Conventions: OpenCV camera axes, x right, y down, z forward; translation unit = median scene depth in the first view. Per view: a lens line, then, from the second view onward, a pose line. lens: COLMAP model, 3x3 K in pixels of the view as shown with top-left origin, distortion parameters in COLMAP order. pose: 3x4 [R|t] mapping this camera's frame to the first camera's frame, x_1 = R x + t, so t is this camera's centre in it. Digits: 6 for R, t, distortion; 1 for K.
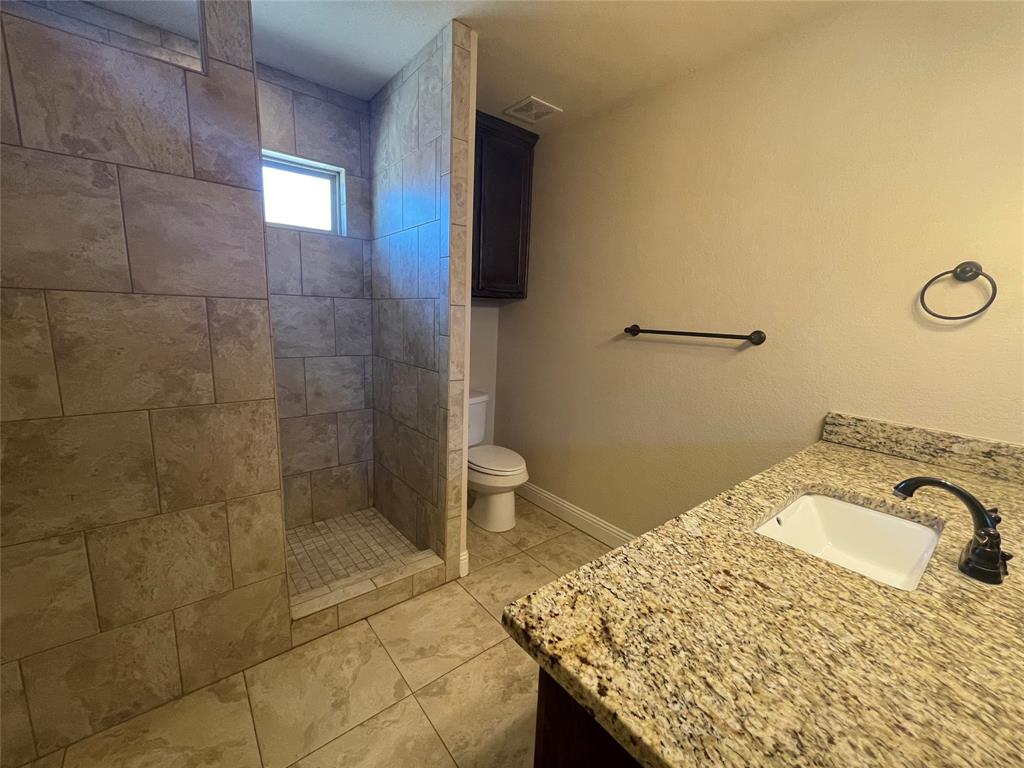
lens RADIAL K [[414.4, 0, 506.7], [0, 414.4, 388.4], [0, 0, 1]] dist [-0.000968, -0.000101]
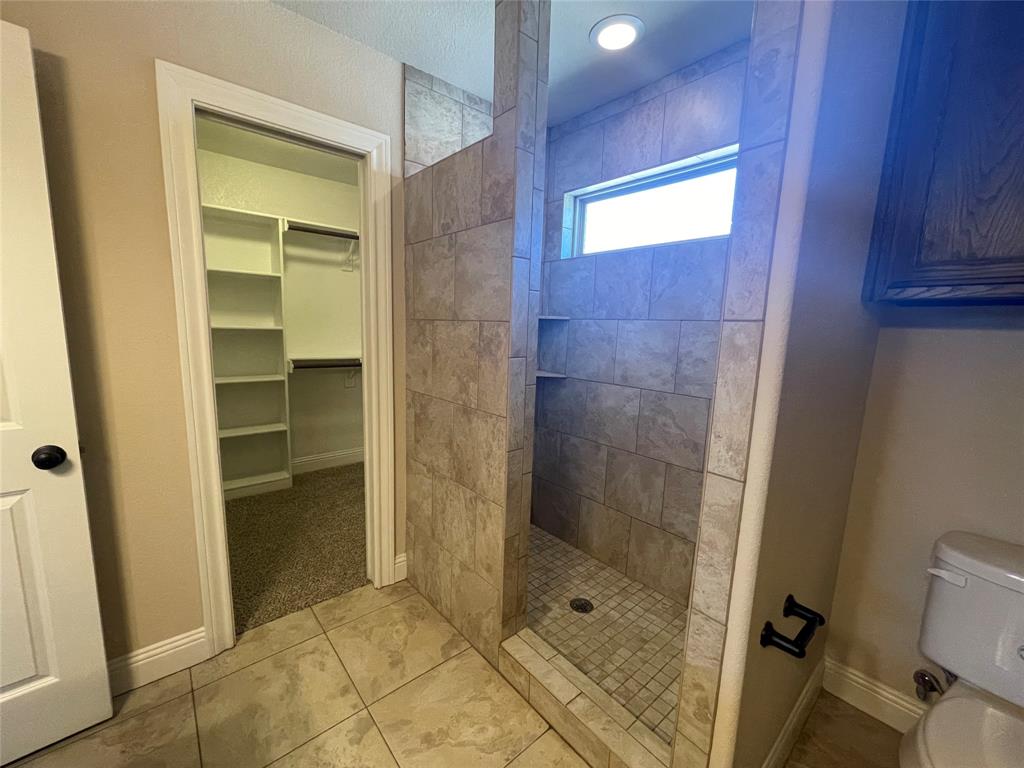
lens RADIAL K [[414.4, 0, 506.7], [0, 414.4, 388.4], [0, 0, 1]] dist [-0.000968, -0.000101]
pose [[0.030608, 0.110296, -0.993427, 0.482347], [-0.210421, 0.972331, 0.101471, -0.163712], [0.977132, 0.205932, 0.052970, 1.020502]]
